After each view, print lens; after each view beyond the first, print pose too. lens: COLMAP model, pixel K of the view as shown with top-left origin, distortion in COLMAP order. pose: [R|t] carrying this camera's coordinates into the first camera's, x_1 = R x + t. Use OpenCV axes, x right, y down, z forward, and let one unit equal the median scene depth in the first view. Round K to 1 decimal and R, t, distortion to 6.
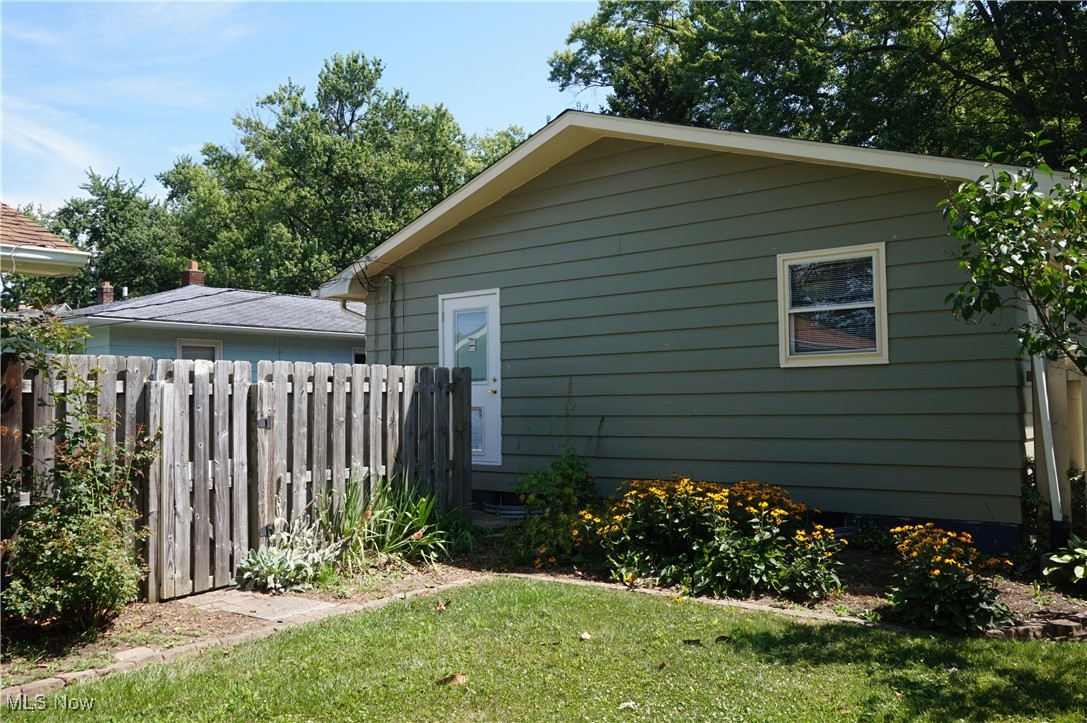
lens RADIAL K [[928.8, 0, 543.5], [0, 928.8, 361.5], [0, 0, 1]] dist [-0.035784, -0.001918]
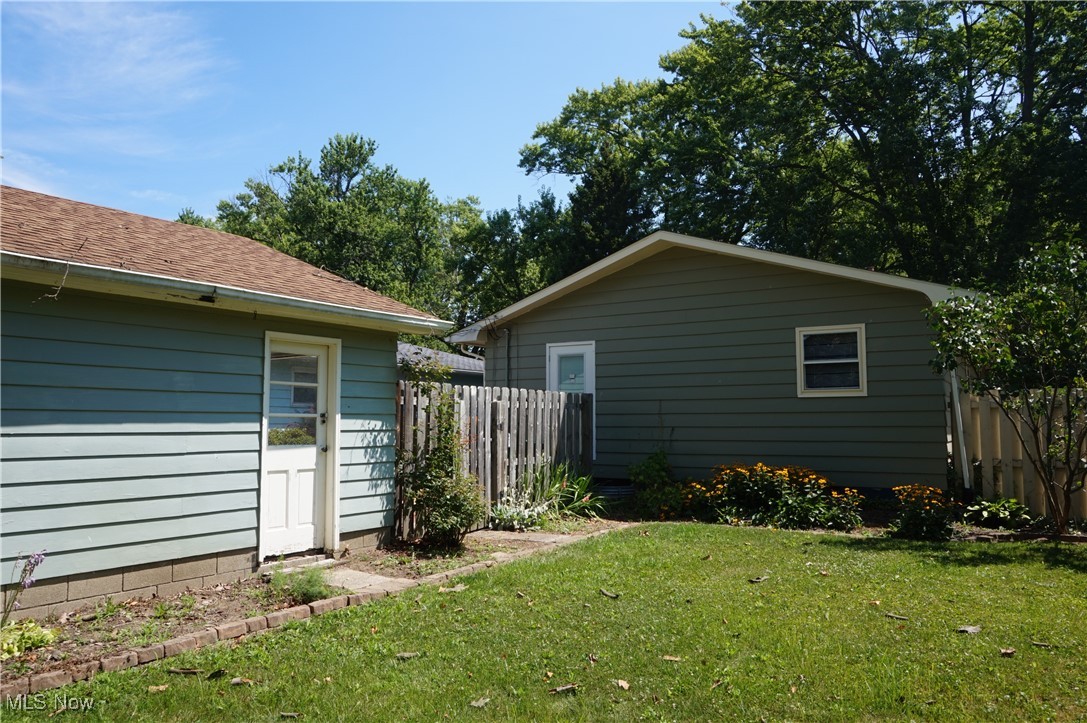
lens RADIAL K [[791.9, 0, 543.5], [0, 791.9, 361.5], [0, 0, 1]] dist [-0.058724, 0.002222]
pose [[0.993973, 0.023283, 0.107127, -0.249249], [-0.019587, 0.999180, -0.035433, 0.000935], [-0.107864, 0.033122, 0.993614, -0.239328]]
